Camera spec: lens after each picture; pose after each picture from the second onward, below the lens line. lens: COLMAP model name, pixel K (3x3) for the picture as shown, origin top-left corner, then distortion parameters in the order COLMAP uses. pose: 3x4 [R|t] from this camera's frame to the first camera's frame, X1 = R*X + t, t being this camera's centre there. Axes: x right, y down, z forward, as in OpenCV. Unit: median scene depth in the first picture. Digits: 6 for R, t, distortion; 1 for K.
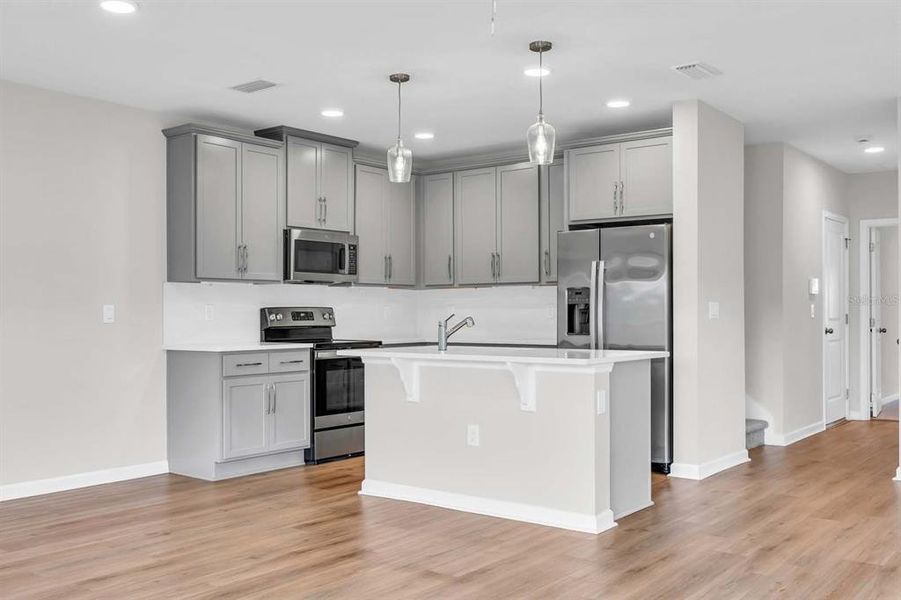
lens RADIAL K [[874.9, 0, 449.5], [0, 874.9, 307.0], [0, 0, 1]] dist [-0.000793, -0.000169]
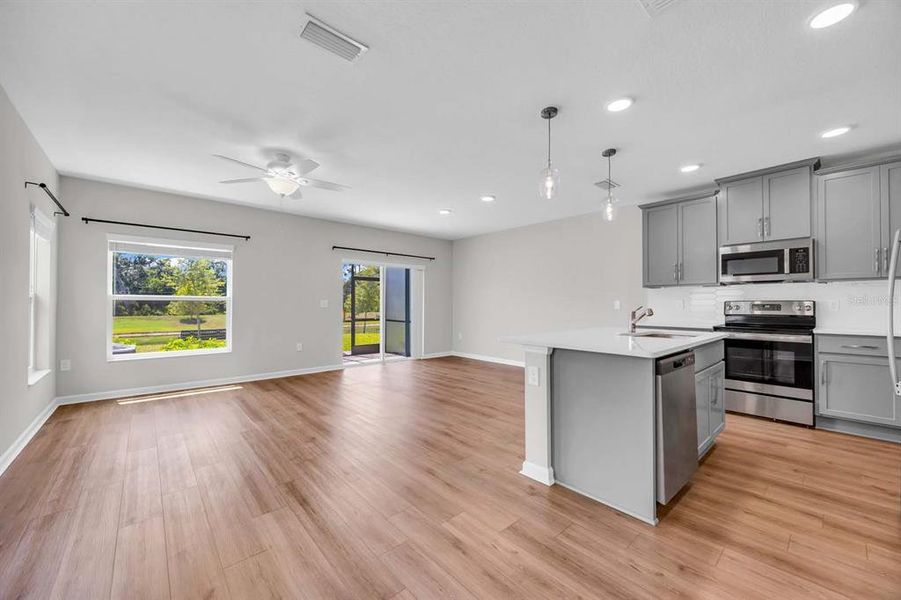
lens RADIAL K [[350.5, 0, 450.5], [0, 350.5, 300.0], [0, 0, 1]] dist [-0.000105, 0.000056]
pose [[-0.182219, -0.010534, -0.983202, 0.495881], [0.006475, 0.999908, -0.011913, 0.002441], [0.983237, -0.008537, -0.182134, 0.697568]]
